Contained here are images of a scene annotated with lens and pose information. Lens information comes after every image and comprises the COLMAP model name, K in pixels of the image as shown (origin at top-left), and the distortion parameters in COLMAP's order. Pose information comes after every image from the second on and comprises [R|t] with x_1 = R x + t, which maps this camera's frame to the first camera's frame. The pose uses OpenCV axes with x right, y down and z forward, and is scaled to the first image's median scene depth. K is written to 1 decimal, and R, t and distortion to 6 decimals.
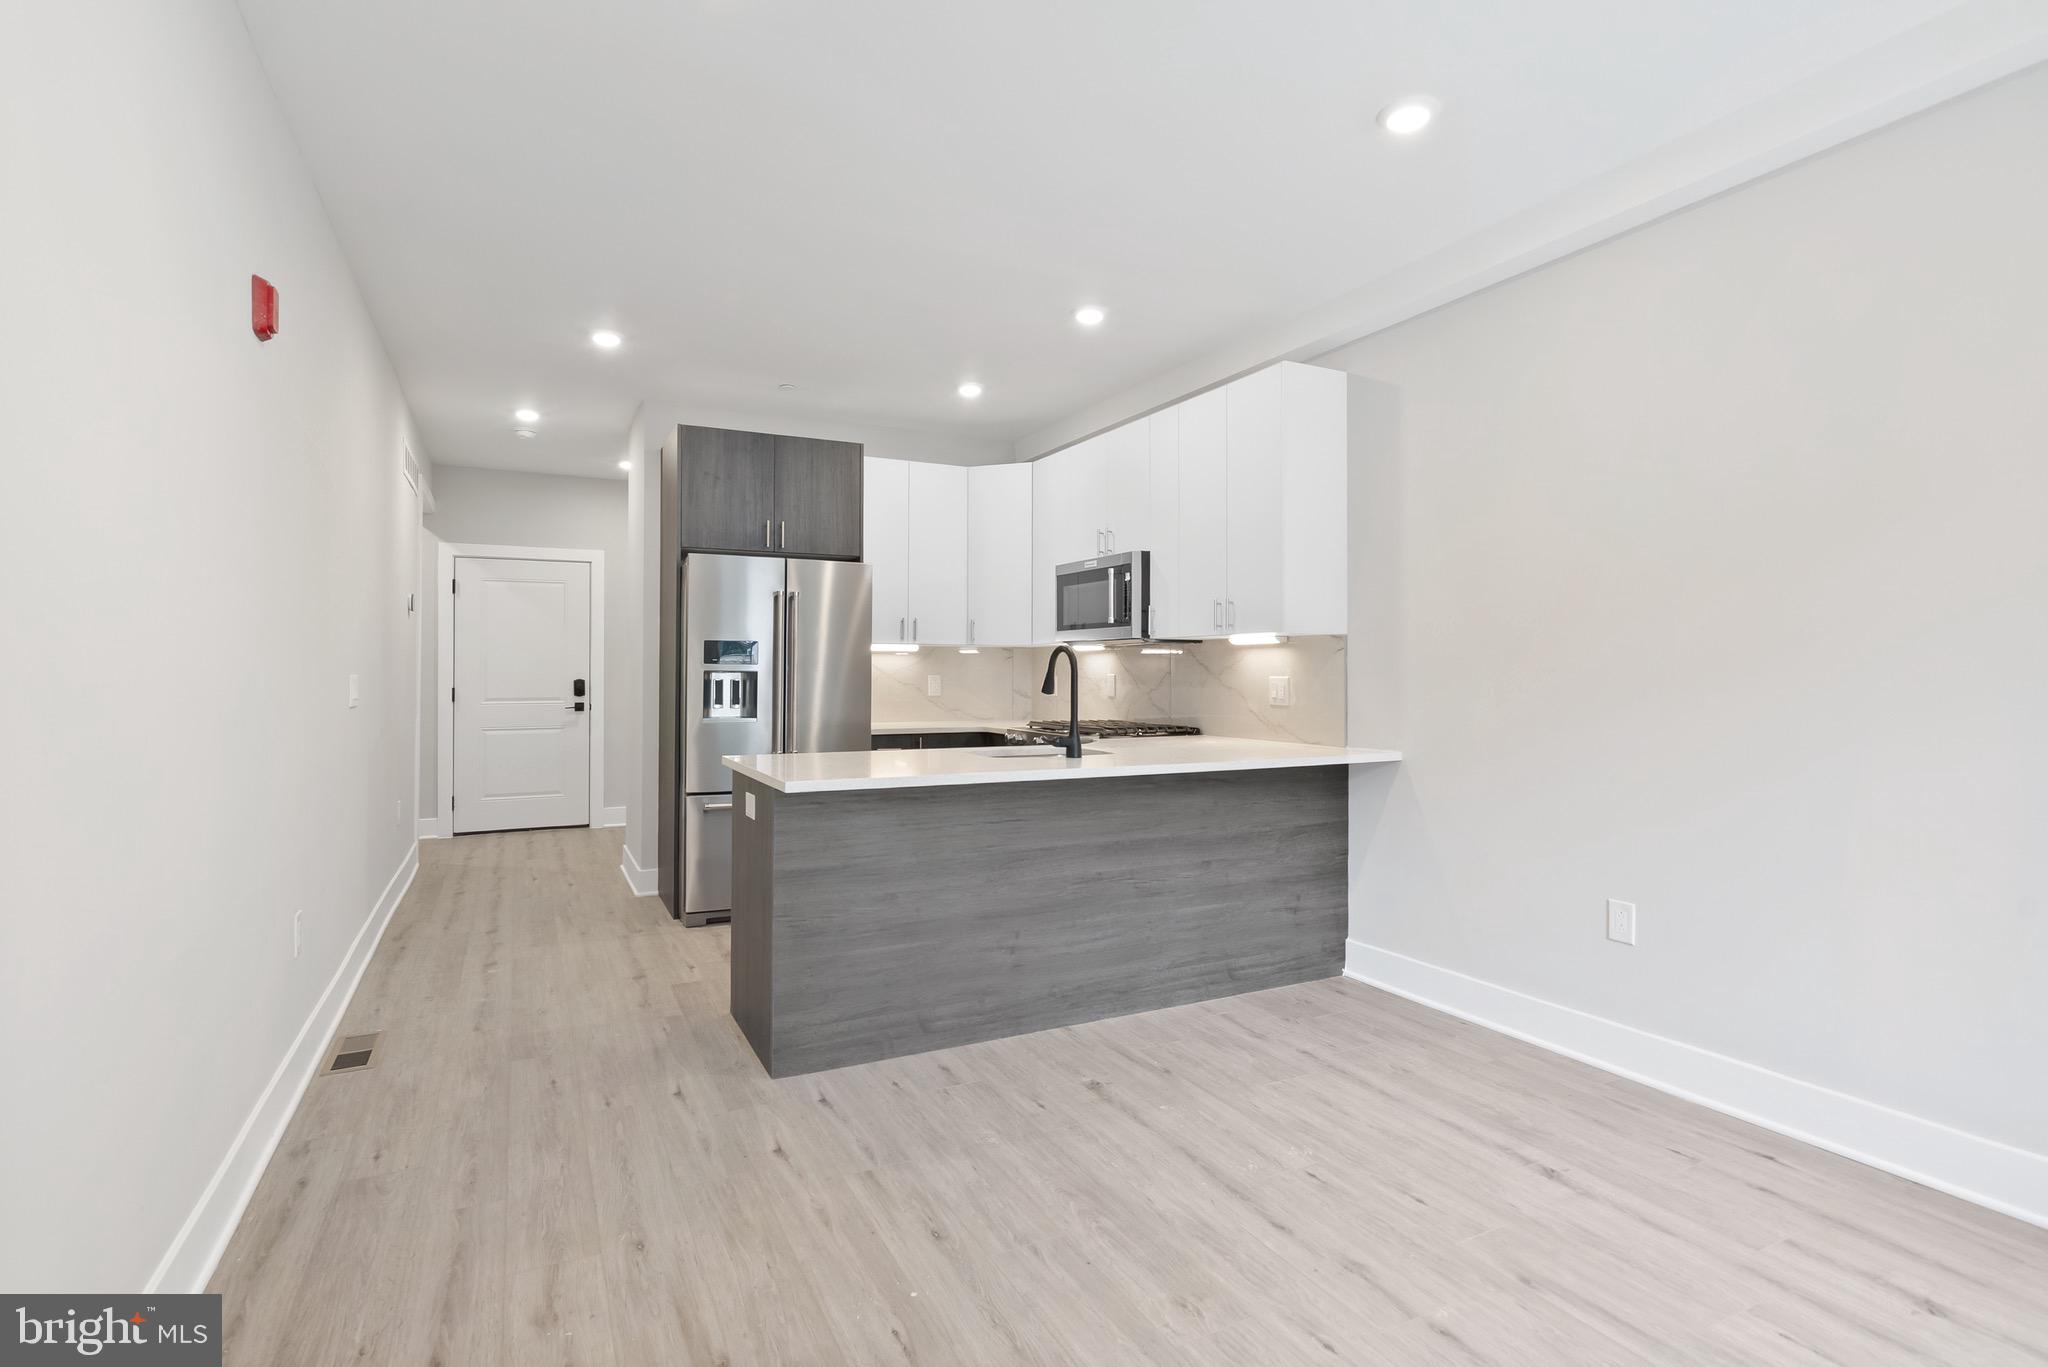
lens RADIAL K [[976.2, 0, 1016.6], [0, 976.2, 666.7], [0, 0, 1]] dist [0.002893, 0.000044]
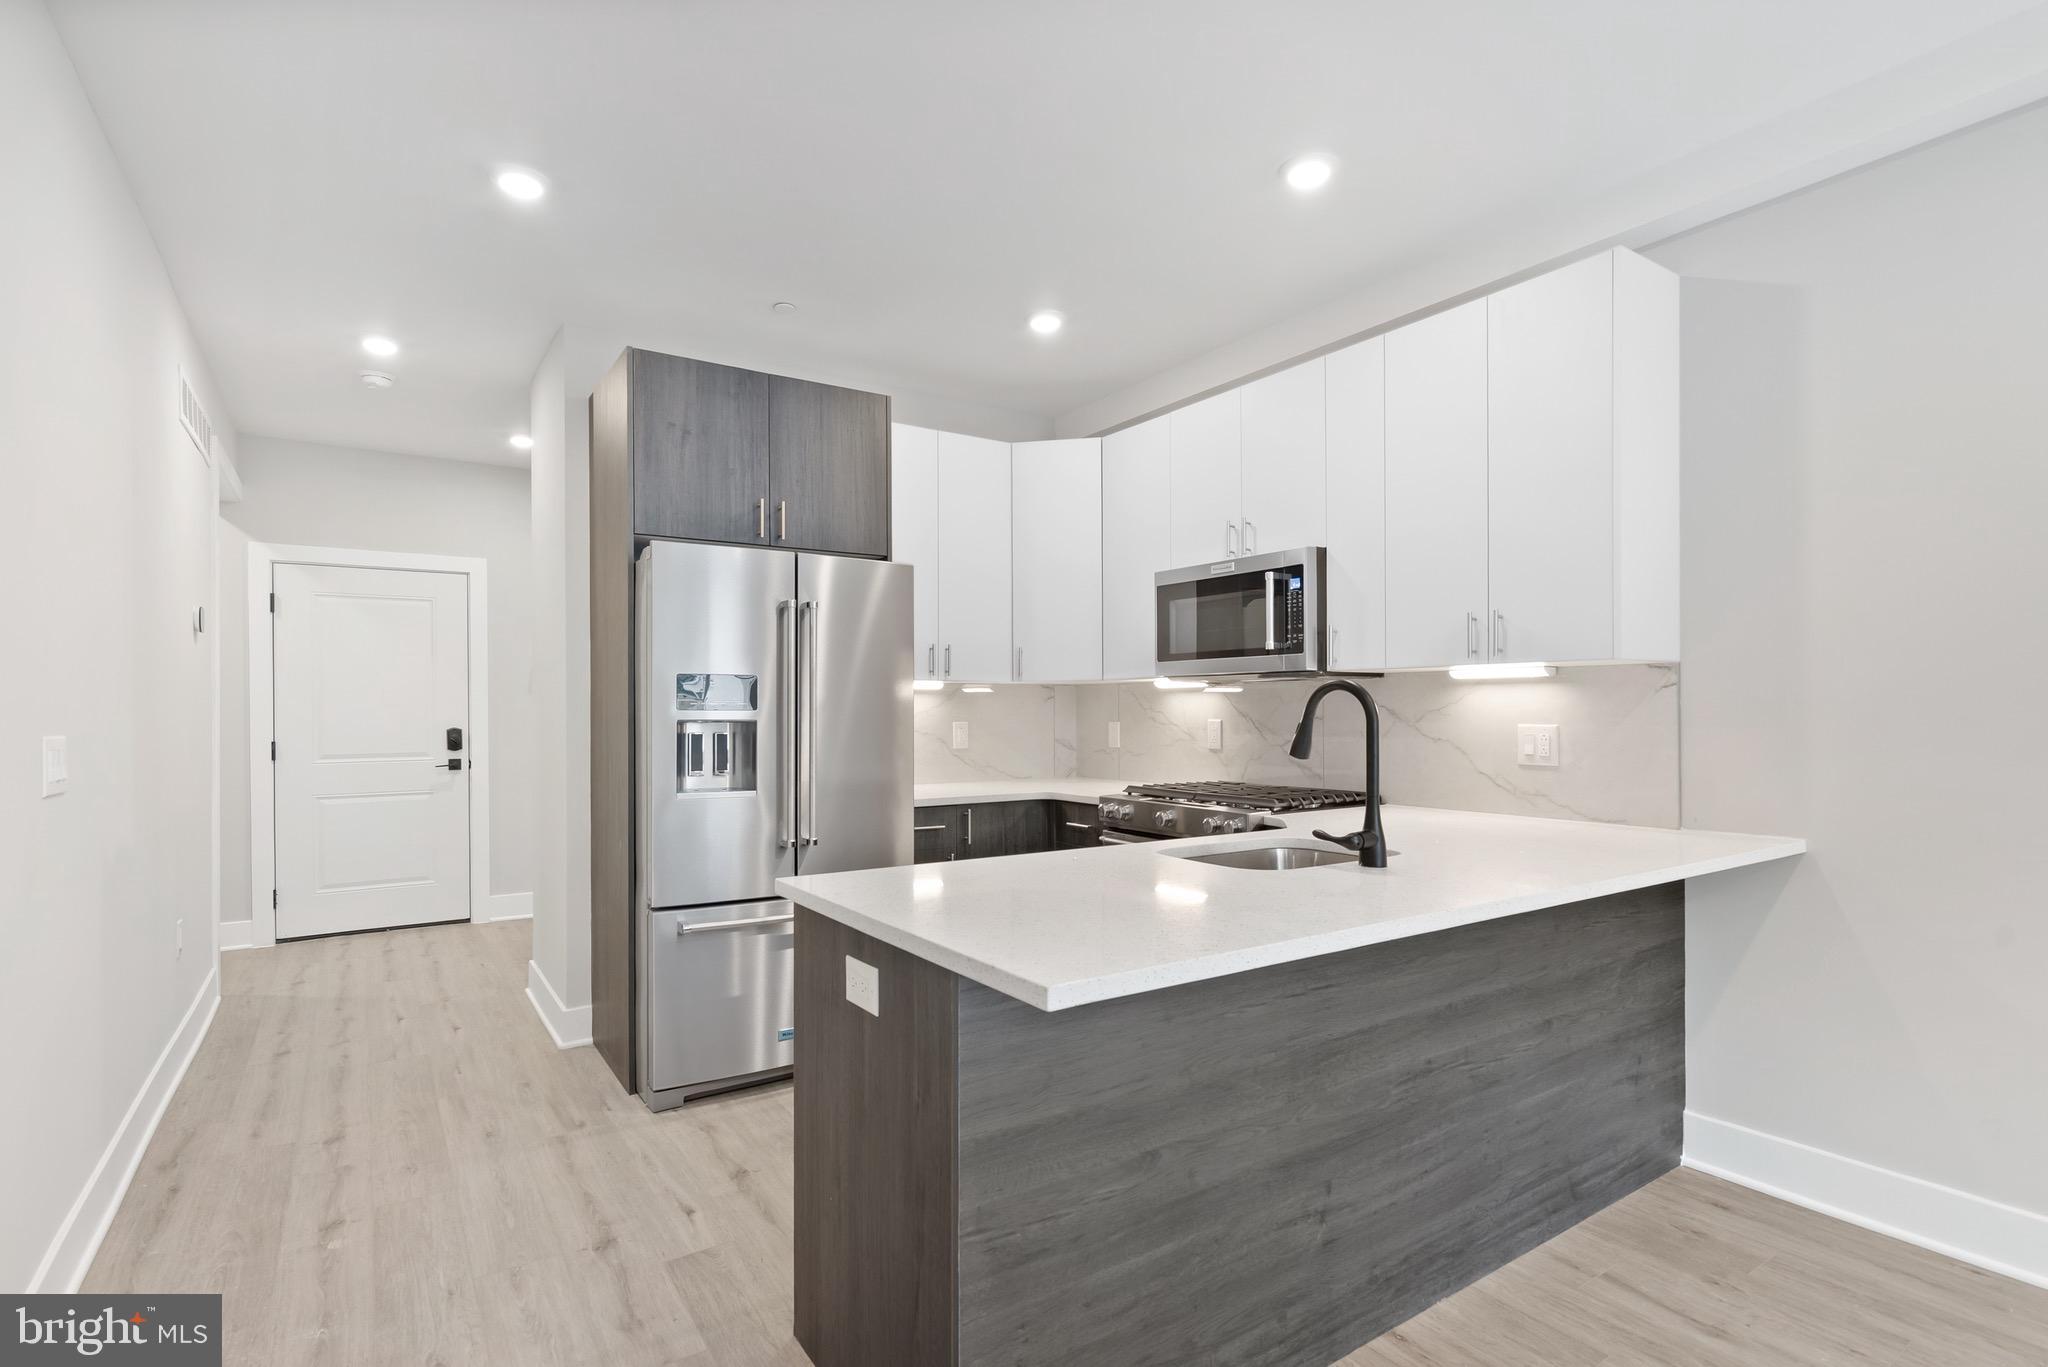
lens RADIAL K [[976.2, 0, 1015.2], [0, 976.2, 717.9], [0, 0, 1]] dist [0.002893, 0.000044]
pose [[0.993022, -0.005960, 0.117777, -0.171995], [0.004439, 0.999903, 0.013169, -0.005060], [-0.117844, -0.012555, 0.992953, 0.322344]]
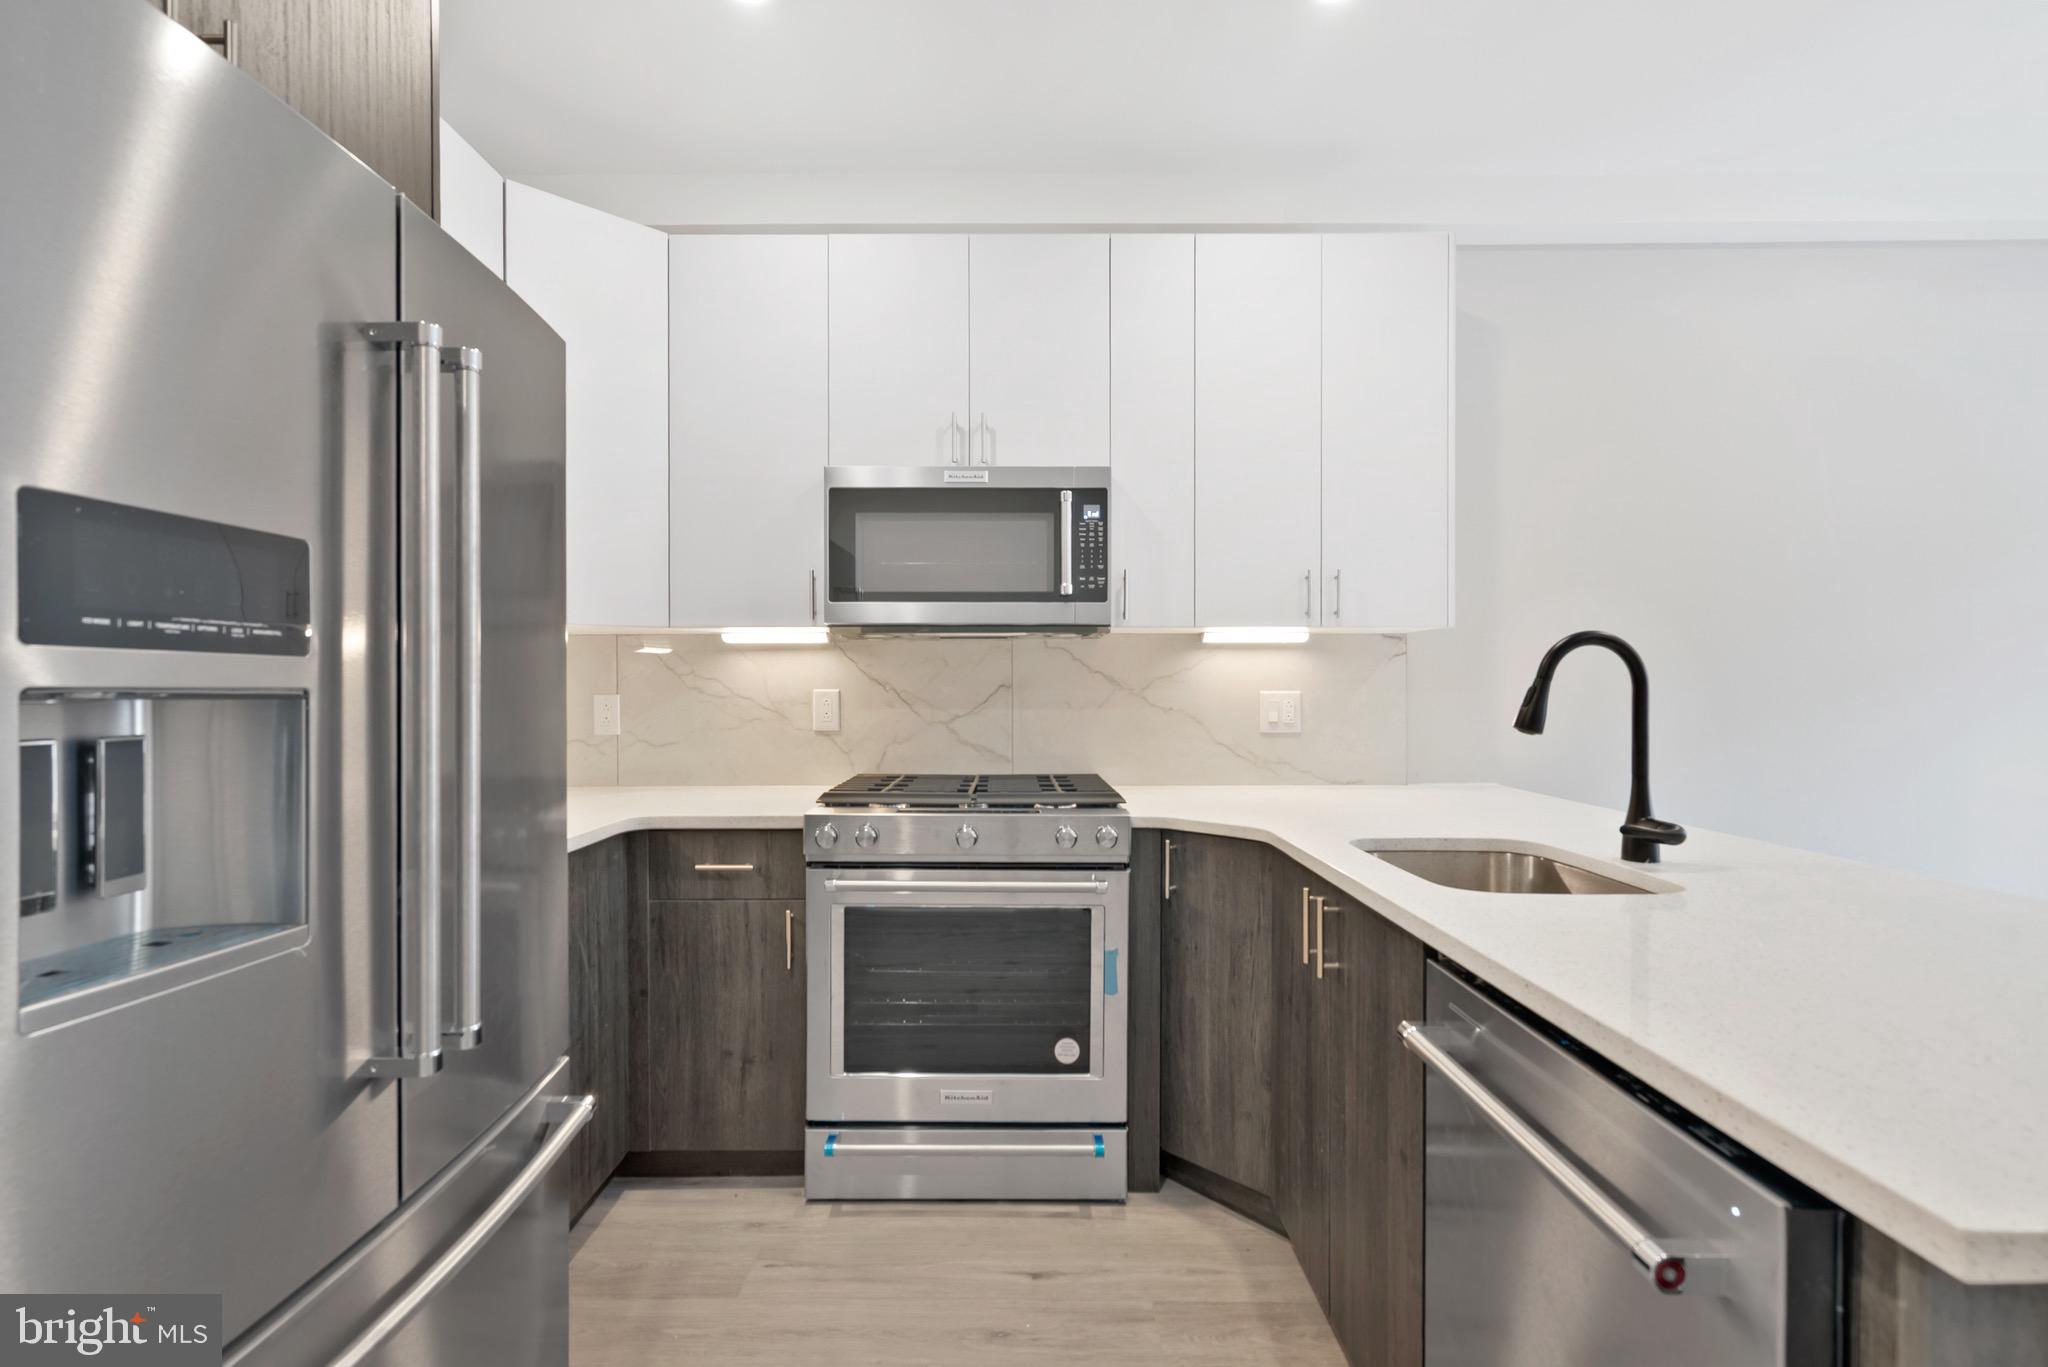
lens RADIAL K [[965.8, 0, 1019.3], [0, 965.8, 677.8], [0, 0, 1]] dist [0.003379, 0.000428]
pose [[0.450162, 0.001365, 0.892946, -0.390133], [-0.003563, 0.999994, 0.000268, 0.001104], [-0.892940, -0.003302, 0.450164, 0.793797]]
